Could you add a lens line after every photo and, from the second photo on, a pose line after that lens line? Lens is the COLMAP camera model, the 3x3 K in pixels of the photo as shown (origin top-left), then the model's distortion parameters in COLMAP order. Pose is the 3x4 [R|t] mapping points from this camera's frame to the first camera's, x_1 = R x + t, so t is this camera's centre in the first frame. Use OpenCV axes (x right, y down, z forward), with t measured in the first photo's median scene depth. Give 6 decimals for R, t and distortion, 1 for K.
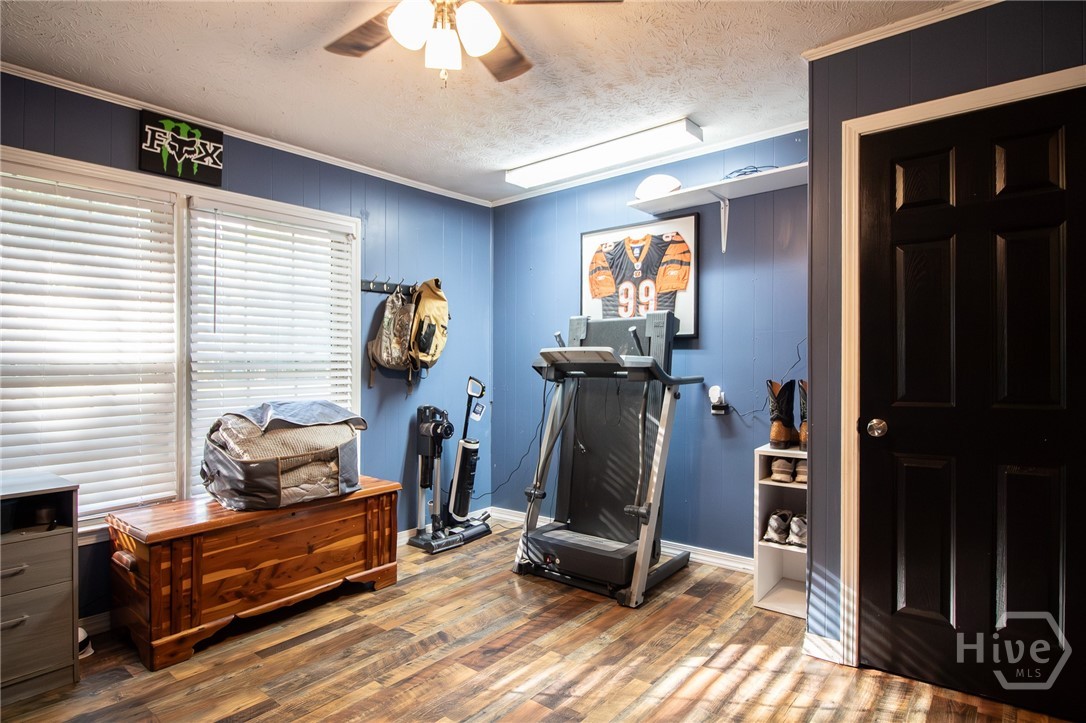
lens RADIAL K [[595.7, 0, 542.0], [0, 595.7, 365.7], [0, 0, 1]] dist [0.000598, -0.006258]
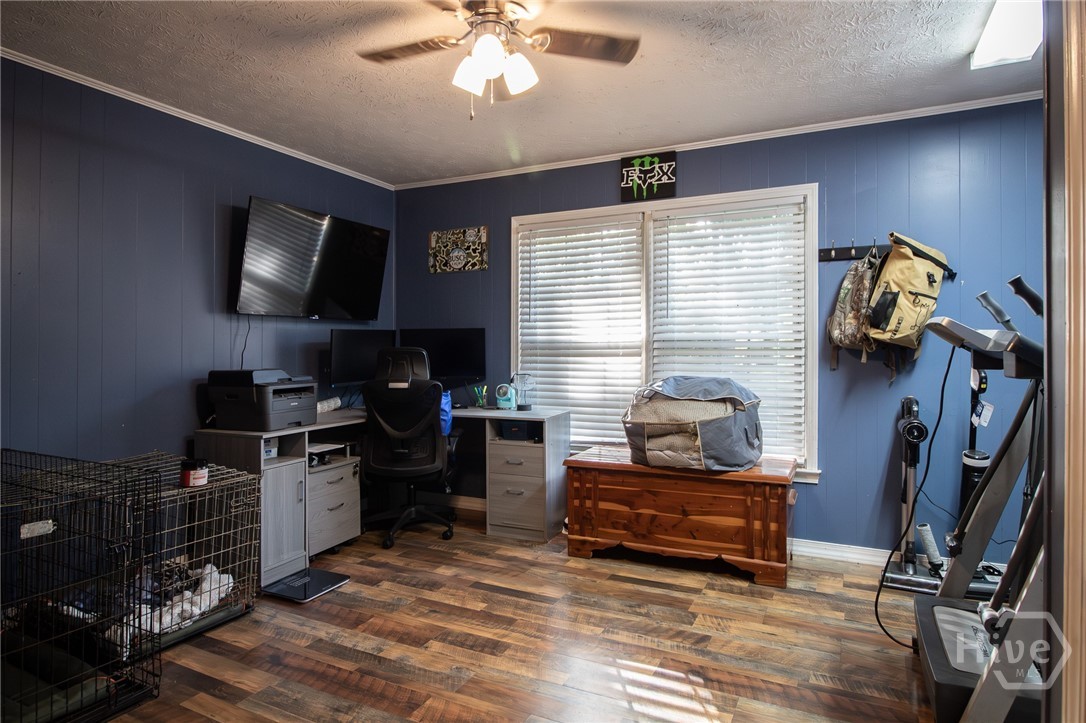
lens RADIAL K [[595.7, 0, 543.8], [0, 595.7, 332.7], [0, 0, 1]] dist [0.000598, -0.006258]
pose [[0.227559, -0.013757, -0.973667, 0.607863], [-0.000795, 0.999897, -0.014314, -0.005703], [0.973764, 0.004031, 0.227525, 0.492004]]
